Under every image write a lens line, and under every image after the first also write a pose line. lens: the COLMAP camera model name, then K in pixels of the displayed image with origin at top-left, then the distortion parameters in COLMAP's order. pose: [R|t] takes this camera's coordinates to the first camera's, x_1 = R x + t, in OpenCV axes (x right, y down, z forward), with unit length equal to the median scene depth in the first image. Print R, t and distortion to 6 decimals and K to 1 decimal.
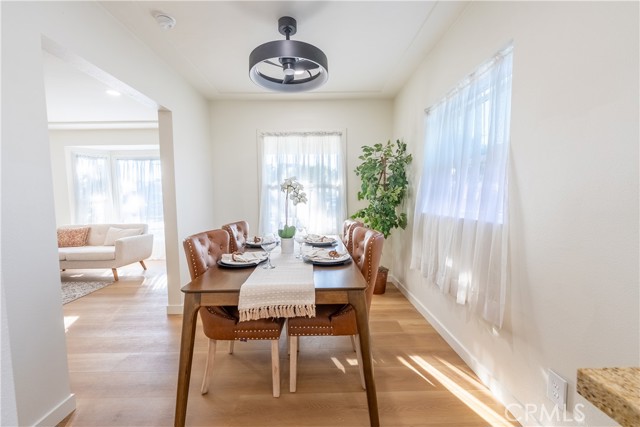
lens RADIAL K [[258.7, 0, 316.9], [0, 258.7, 215.3], [0, 0, 1]] dist [0.000904, -0.000067]
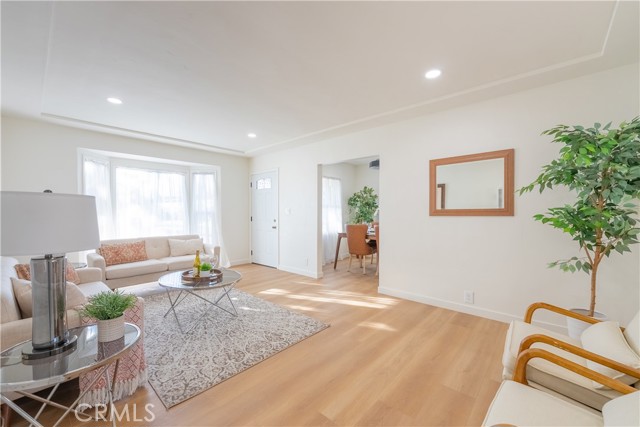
lens RADIAL K [[258.7, 0, 316.9], [0, 258.7, 215.3], [0, 0, 1]] dist [0.000904, -0.000067]
pose [[0.677371, 0.003276, 0.735634, -1.584968], [0.045088, 0.997925, -0.045961, 0.035651], [-0.734259, 0.064300, 0.675818, -0.171257]]
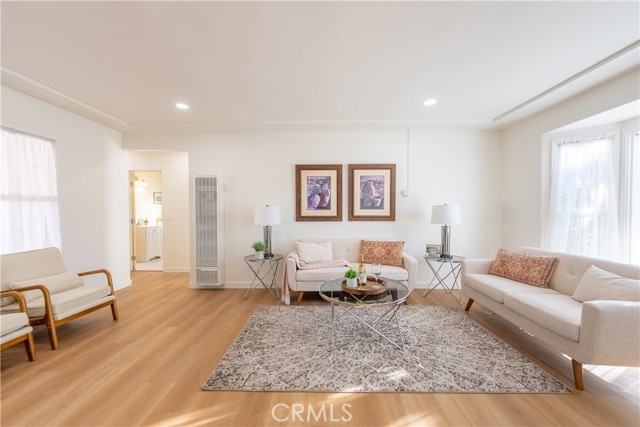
lens RADIAL K [[258.7, 0, 316.9], [0, 258.7, 215.3], [0, 0, 1]] dist [0.000904, -0.000067]
pose [[-0.030381, 0.024667, -0.999234, -0.378951], [-0.070735, 0.997136, 0.026766, -0.037741], [0.997032, 0.071494, -0.028549, 0.642047]]
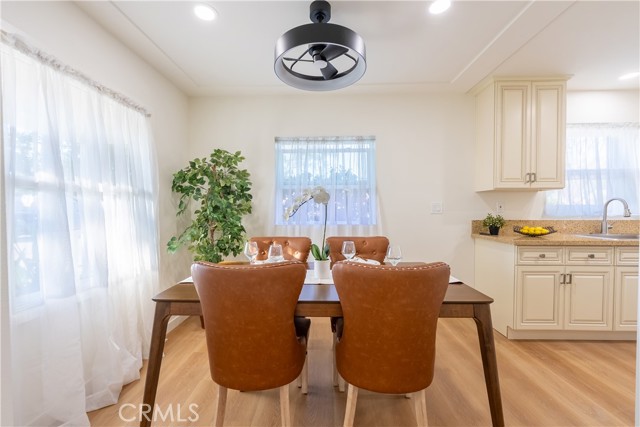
lens RADIAL K [[258.7, 0, 316.9], [0, 258.7, 215.3], [0, 0, 1]] dist [0.000904, -0.000067]
pose [[0.037848, -0.018912, 0.999105, -0.607470], [0.071860, 0.997284, 0.016155, -0.043056], [-0.996696, 0.071184, 0.039105, 0.623738]]
